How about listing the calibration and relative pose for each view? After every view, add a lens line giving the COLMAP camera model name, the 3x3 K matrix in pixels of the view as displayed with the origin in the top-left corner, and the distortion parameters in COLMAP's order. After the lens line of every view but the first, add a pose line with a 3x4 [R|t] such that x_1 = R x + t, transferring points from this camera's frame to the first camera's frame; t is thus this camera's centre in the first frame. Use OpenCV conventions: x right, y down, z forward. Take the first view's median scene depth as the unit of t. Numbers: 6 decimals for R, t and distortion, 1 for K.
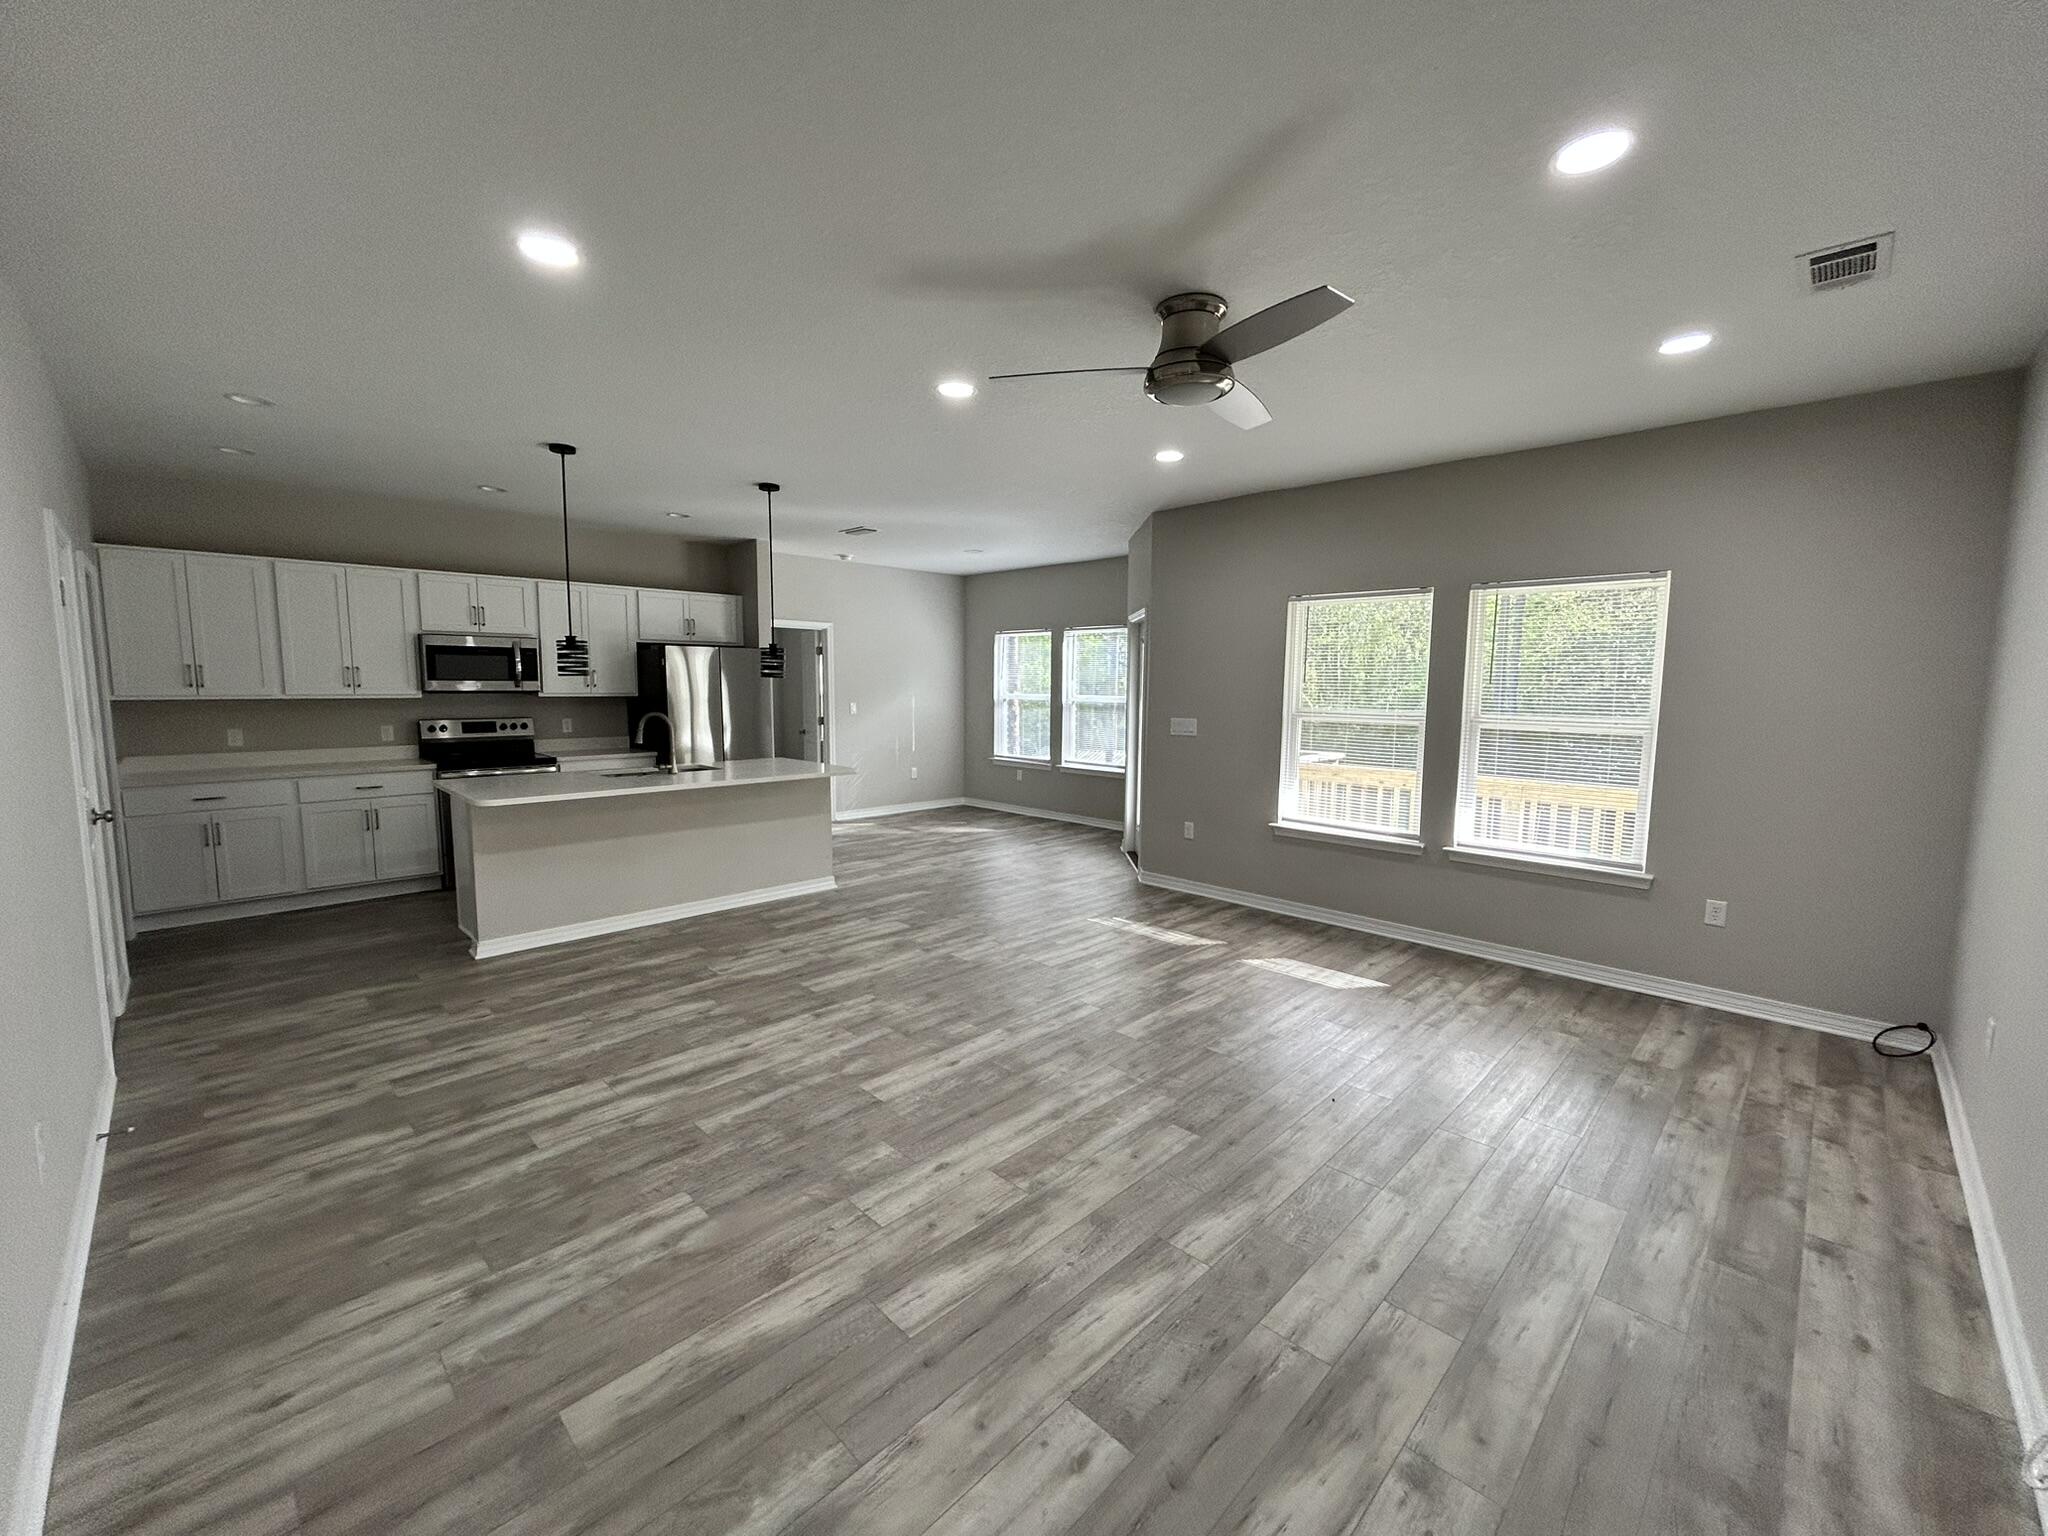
lens RADIAL K [[818.3, 0, 1017.3], [0, 818.3, 761.8], [0, 0, 1]] dist [0.000823, -0.001120]
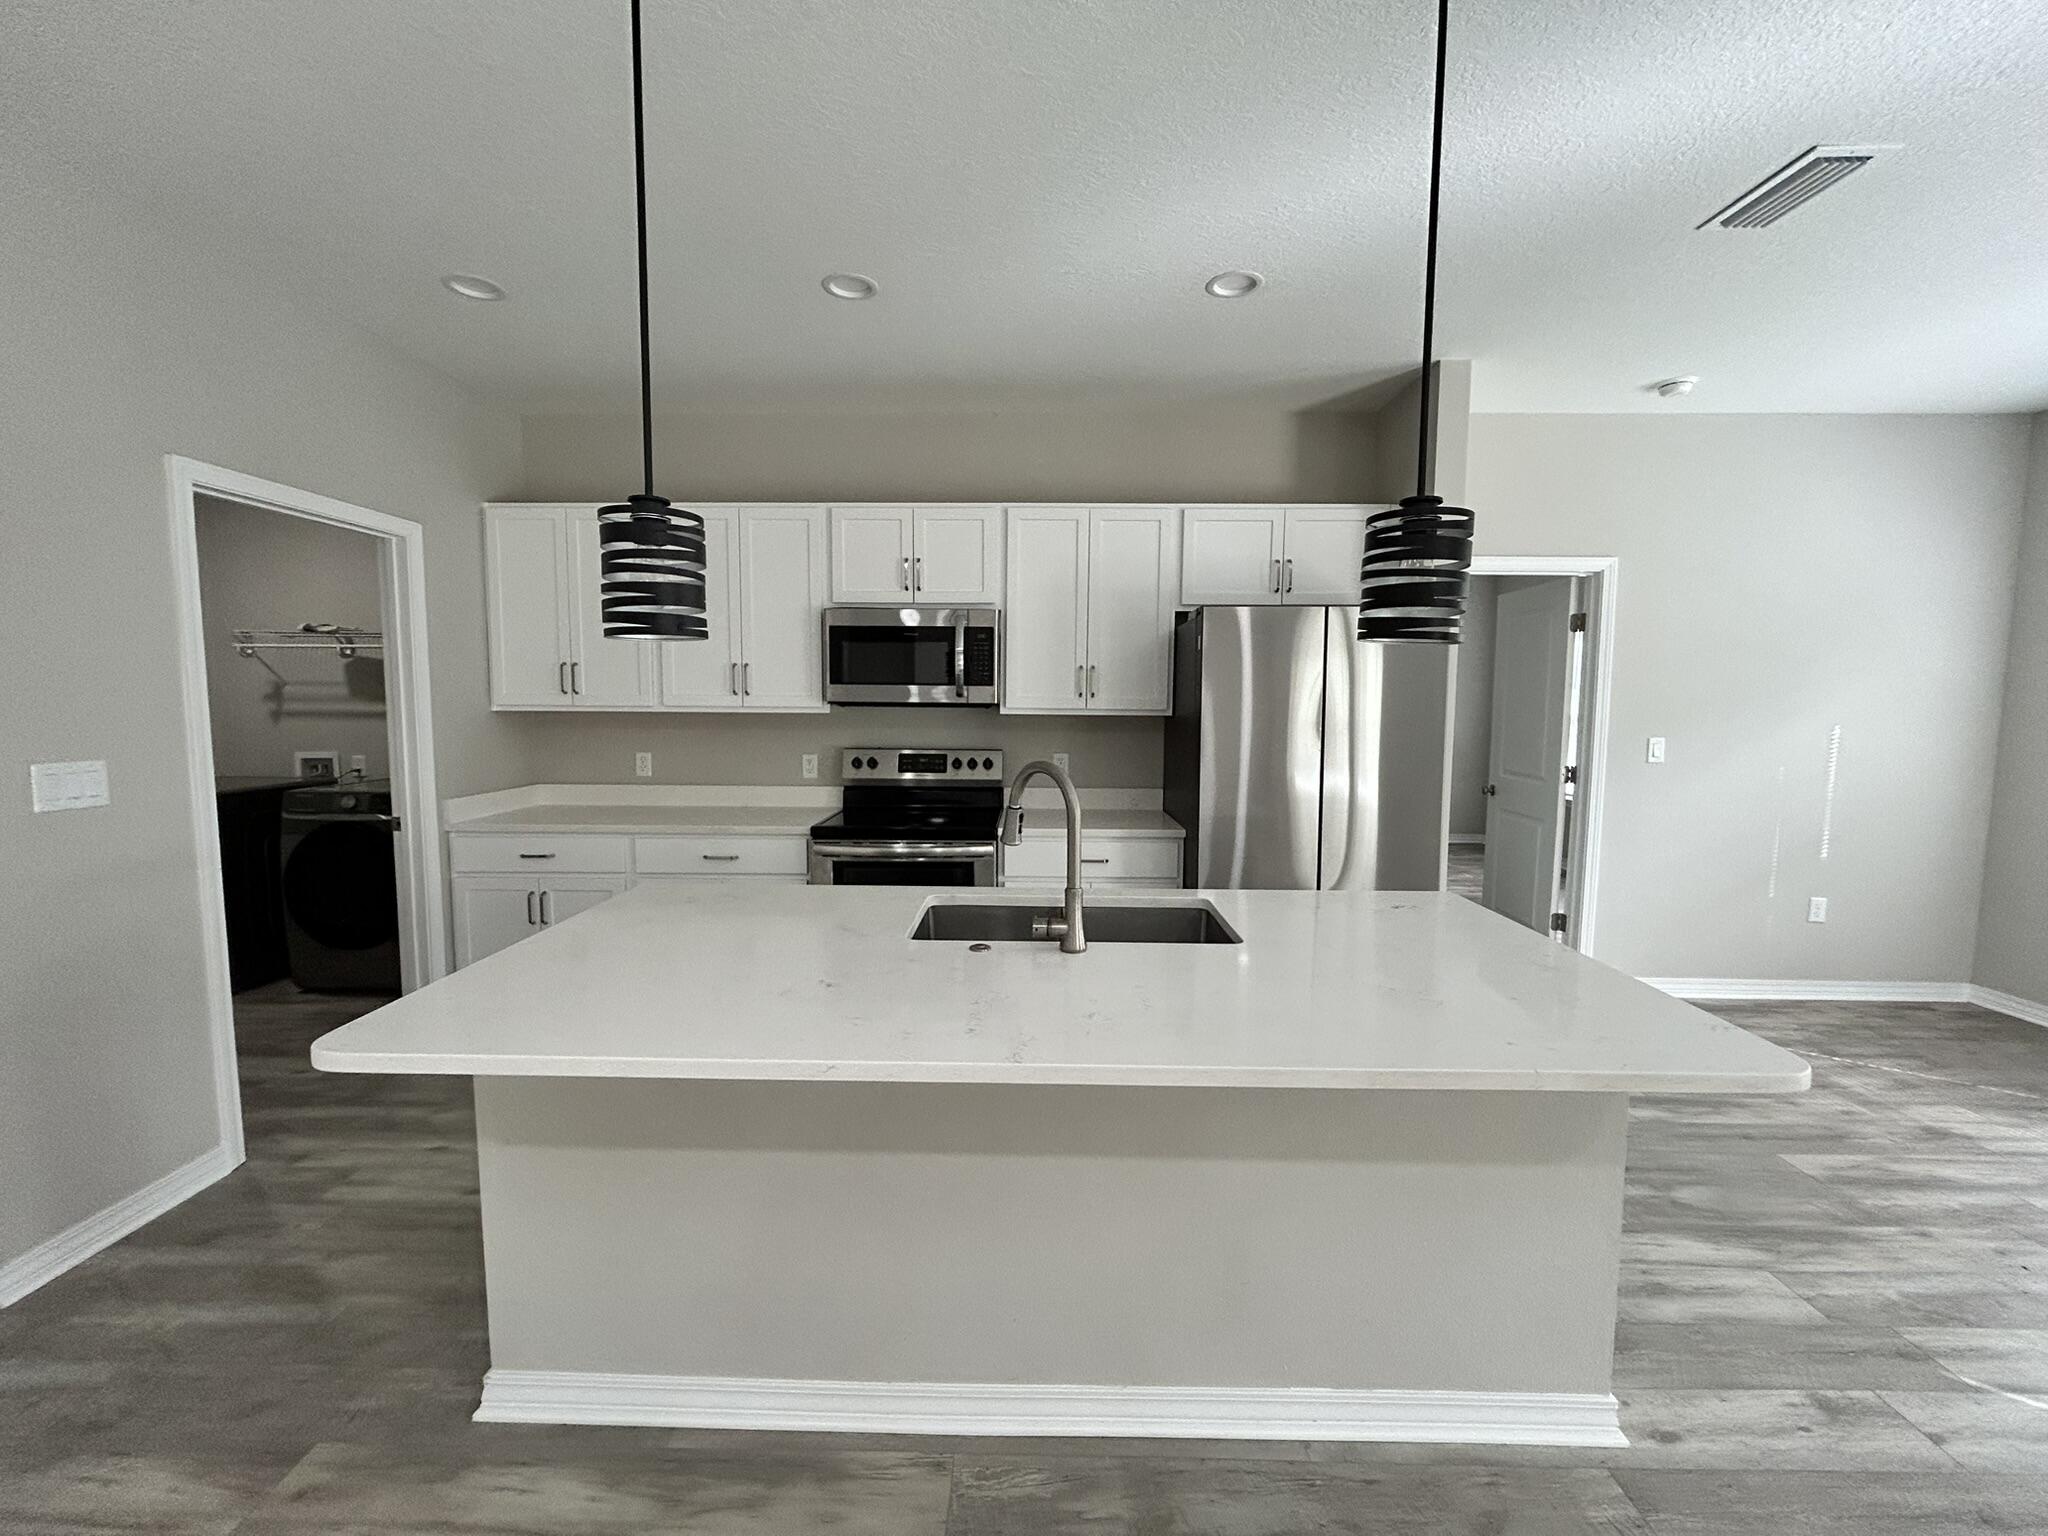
lens RADIAL K [[818.3, 0, 1025.1], [0, 818.3, 761.7], [0, 0, 1]] dist [0.000823, -0.001120]
pose [[0.694740, 0.052159, -0.717368, -0.167490], [-0.072871, 0.997339, 0.001942, -0.049172], [0.715560, 0.050926, 0.696692, 0.622647]]
